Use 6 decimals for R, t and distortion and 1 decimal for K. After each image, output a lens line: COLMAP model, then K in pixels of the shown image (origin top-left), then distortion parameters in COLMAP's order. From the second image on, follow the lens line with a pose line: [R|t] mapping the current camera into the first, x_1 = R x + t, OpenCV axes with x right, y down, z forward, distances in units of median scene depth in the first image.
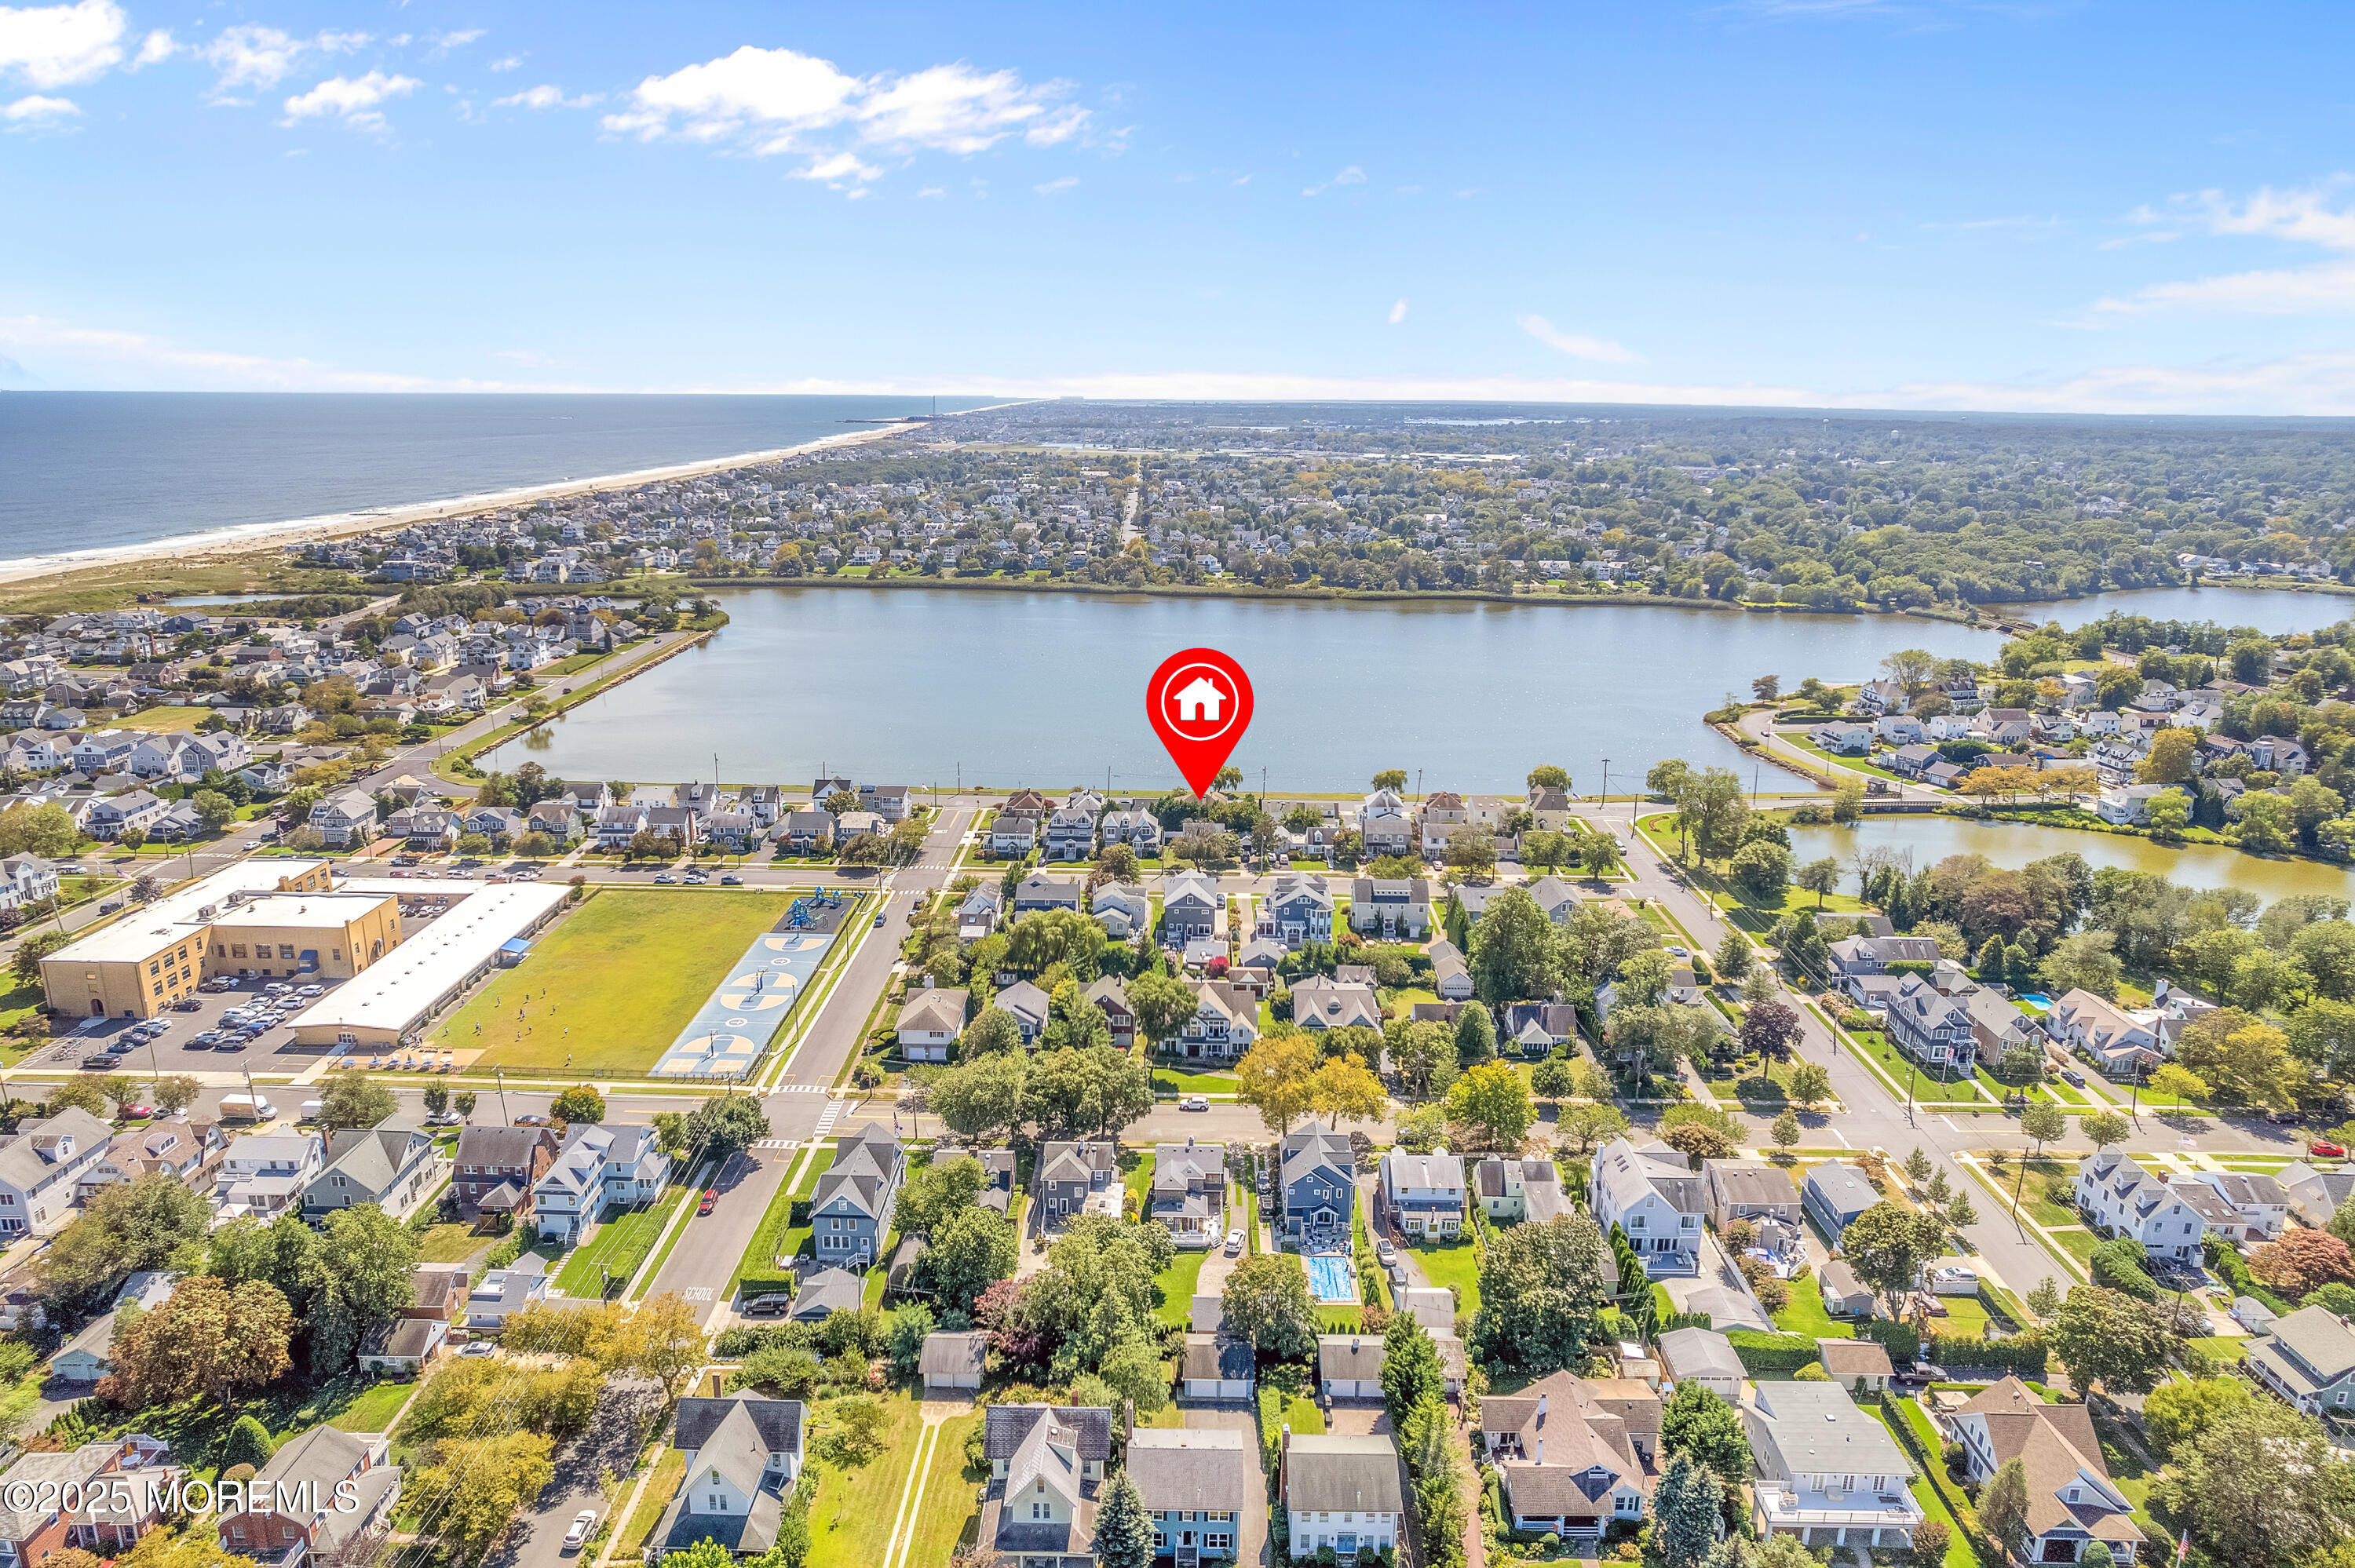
lens RADIAL K [[1496.1, 0, 1188.5], [0, 1496.1, 792.6], [0, 0, 1]] dist [-0.070406, 0.070202]
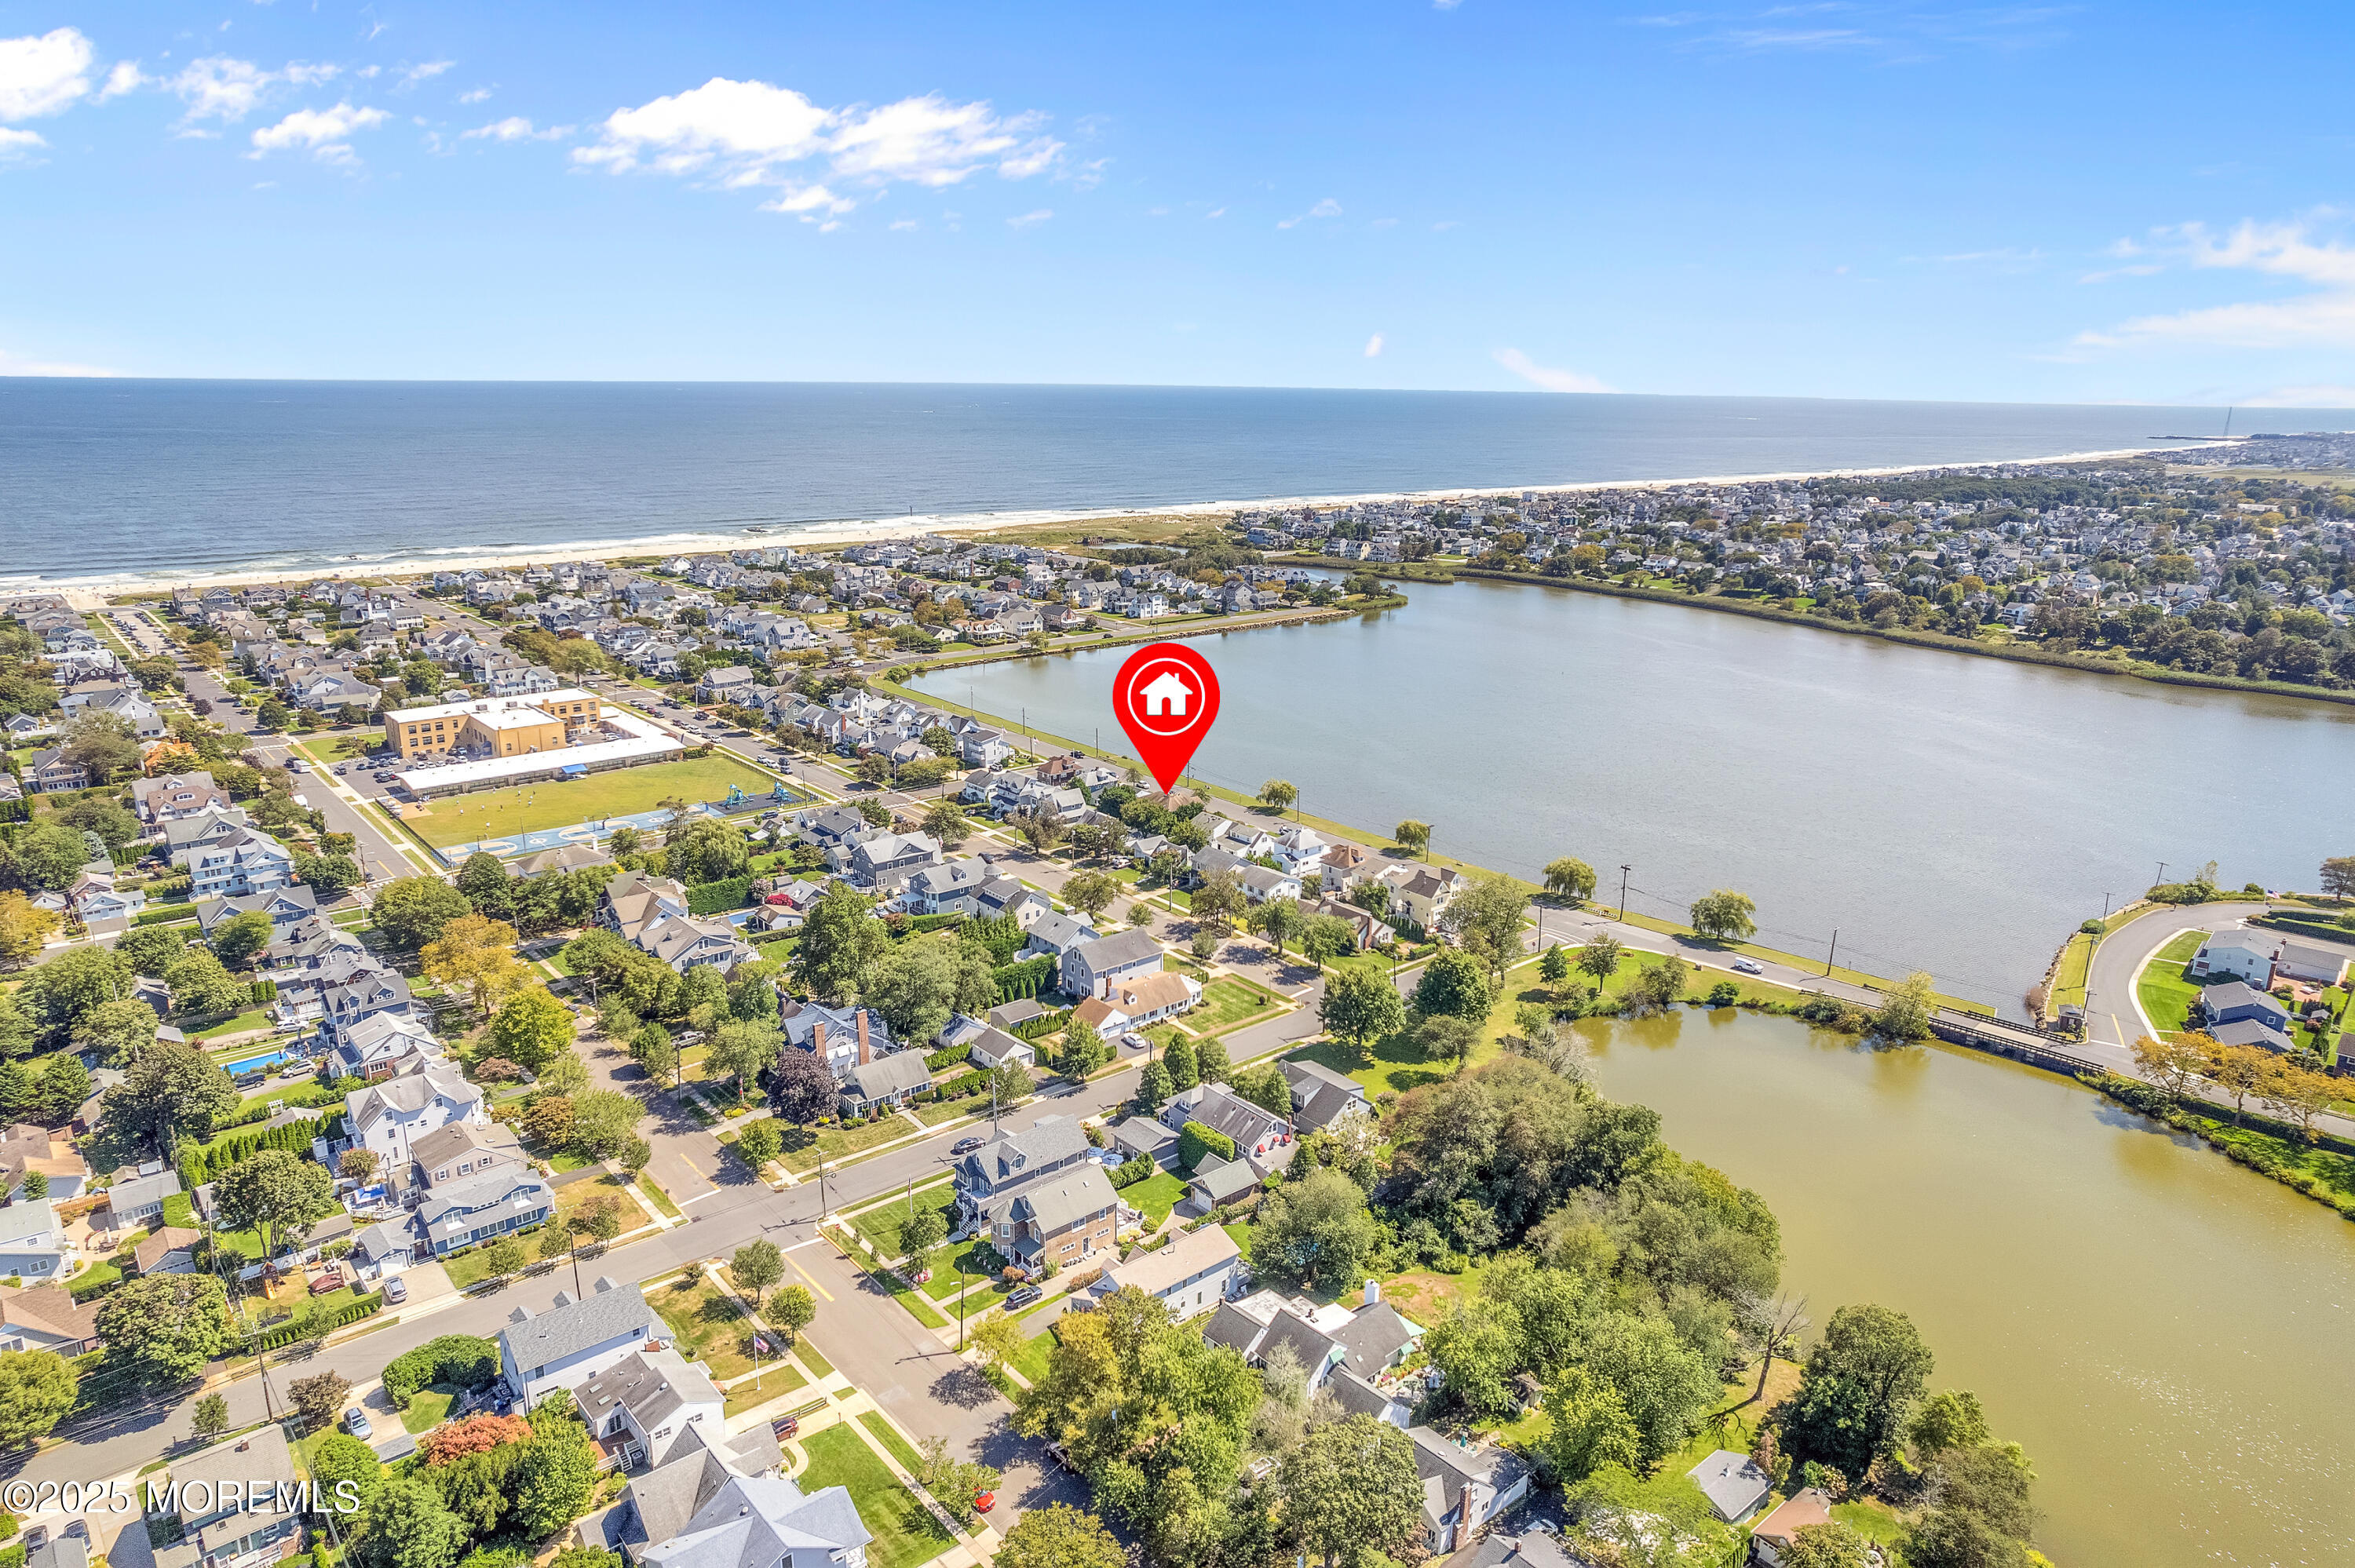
lens RADIAL K [[1496.1, 0, 1188.5], [0, 1496.1, 792.6], [0, 0, 1]] dist [-0.070406, 0.070202]
pose [[0.675426, 0.197935, -0.710367, 0.703133], [-0.204073, 0.975853, 0.077875, -0.075726], [0.708628, 0.092368, 0.699510, 0.352241]]
